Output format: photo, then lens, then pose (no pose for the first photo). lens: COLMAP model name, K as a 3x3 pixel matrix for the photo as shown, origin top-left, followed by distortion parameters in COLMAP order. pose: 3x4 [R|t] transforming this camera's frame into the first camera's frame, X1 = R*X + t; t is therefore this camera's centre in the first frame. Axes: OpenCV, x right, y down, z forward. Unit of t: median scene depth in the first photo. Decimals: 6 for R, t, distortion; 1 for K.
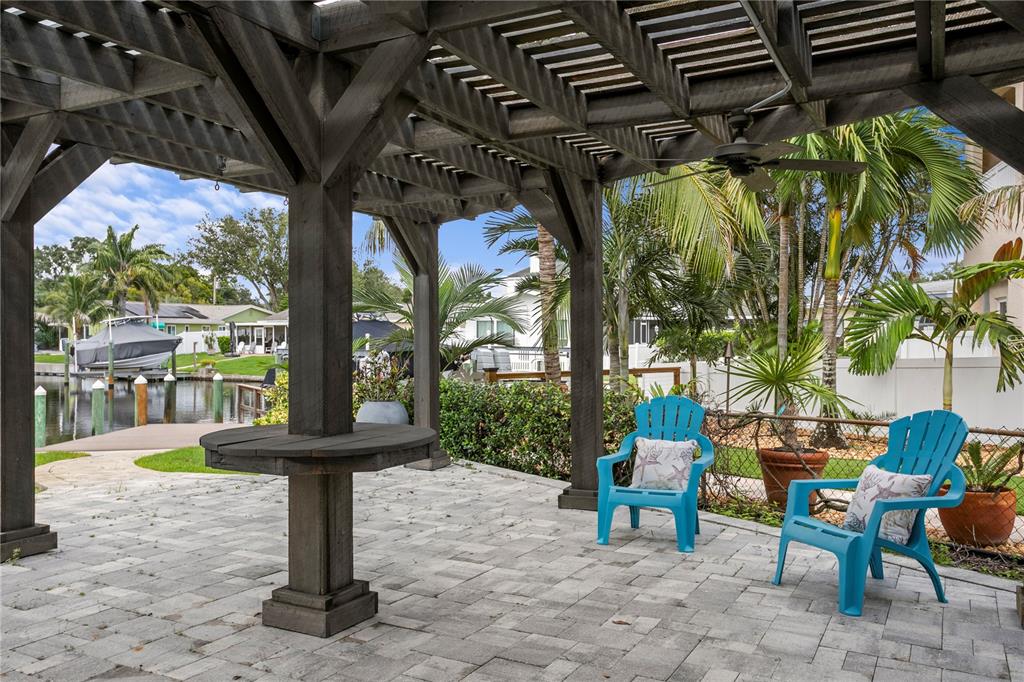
lens RADIAL K [[852.4, 0, 512.0], [0, 852.4, 341.0], [0, 0, 1]] dist [0.010254, -0.001059]
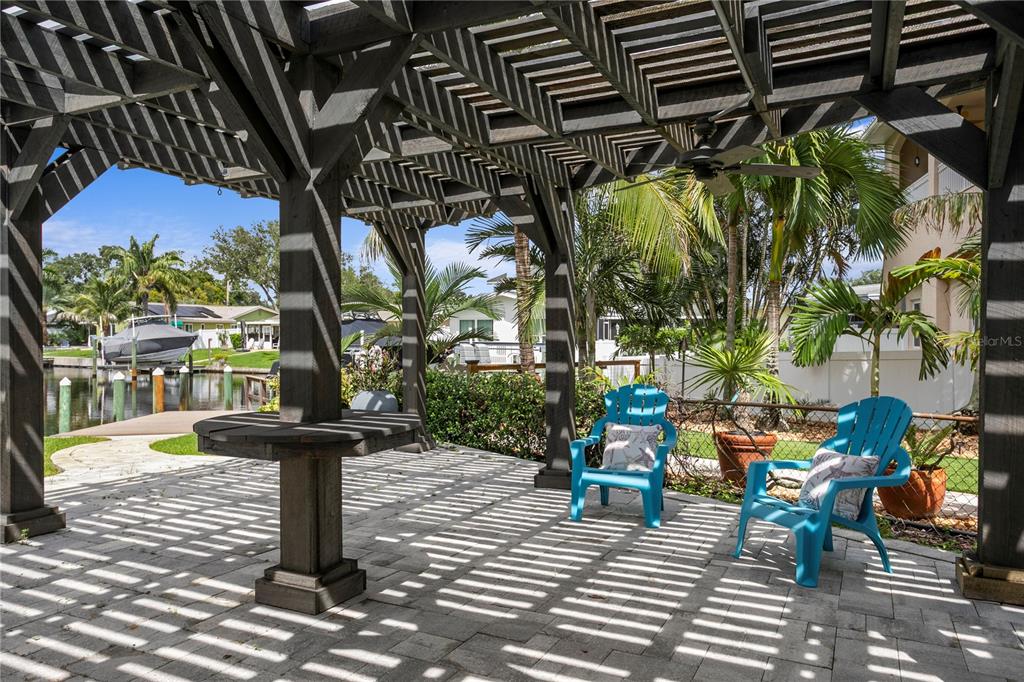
lens RADIAL K [[744.8, 0, 512.0], [0, 744.8, 341.0], [0, 0, 1]] dist [-0.004102, 0.001287]
pose [[0.999585, 0.000198, 0.028796, -0.001952], [-0.000303, 0.999993, 0.003653, 0.004530], [-0.028795, -0.003660, 0.999579, 0.043217]]
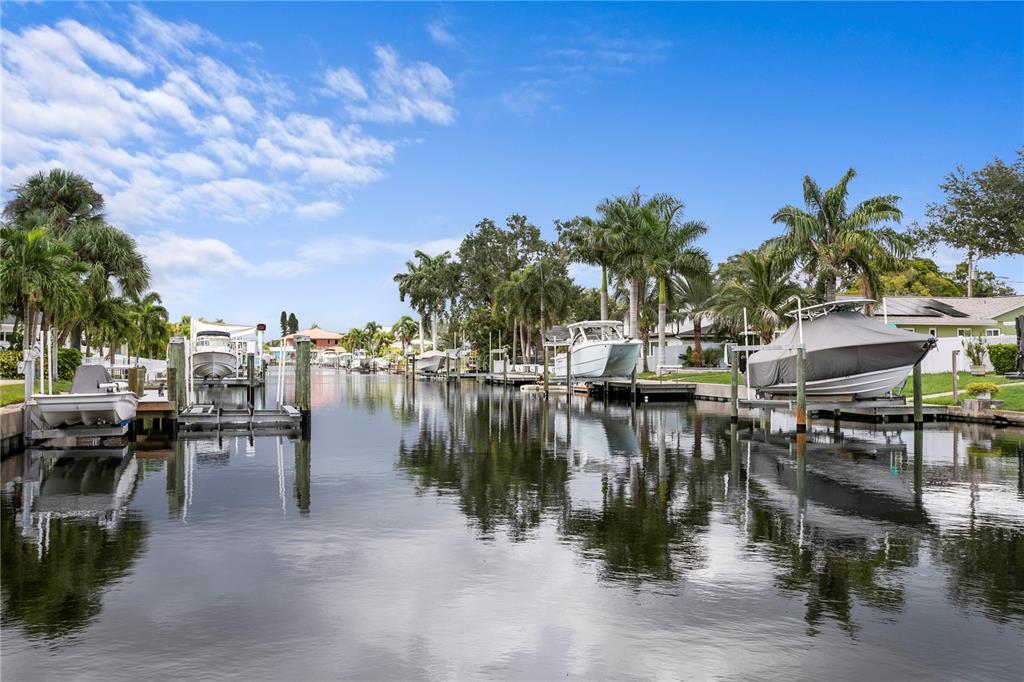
lens RADIAL K [[943.3, 0, 512.0], [0, 943.3, 341.0], [0, 0, 1]] dist [0.086161, 0.001686]
pose [[0.721954, -0.015187, -0.691774, -1.313210], [-0.001271, 0.999728, -0.023275, 0.085215], [0.691940, 0.017683, 0.721738, 3.133391]]
